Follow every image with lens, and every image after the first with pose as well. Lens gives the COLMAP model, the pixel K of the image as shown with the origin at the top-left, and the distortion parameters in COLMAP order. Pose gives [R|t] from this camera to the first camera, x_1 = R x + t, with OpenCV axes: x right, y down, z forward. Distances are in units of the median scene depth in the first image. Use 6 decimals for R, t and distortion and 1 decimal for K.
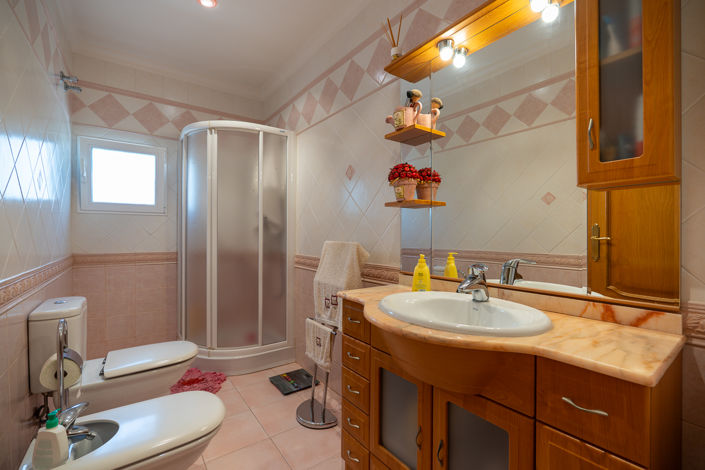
lens RADIAL K [[309.1, 0, 354.4], [0, 309.1, 235.4], [0, 0, 1]] dist [-0.009522, 0.000360]
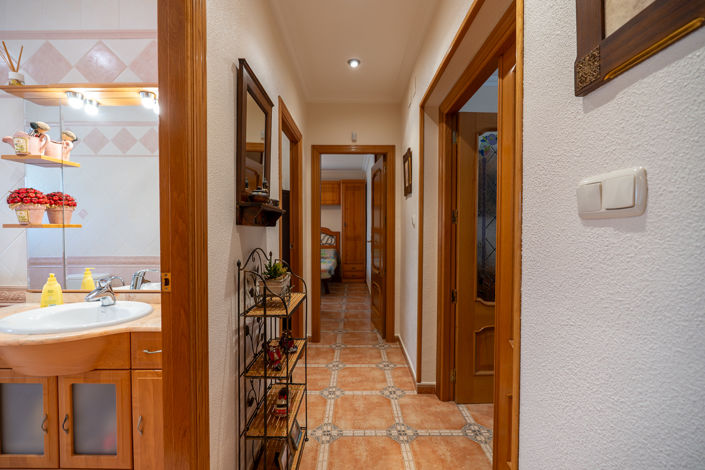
lens RADIAL K [[309.1, 0, 354.4], [0, 309.1, 235.4], [0, 0, 1]] dist [-0.009522, 0.000360]
pose [[0.597757, -0.018305, 0.801468, -0.014565], [0.000793, 0.999752, 0.022242, -0.101256], [-0.801677, -0.012660, 0.597623, -0.552603]]
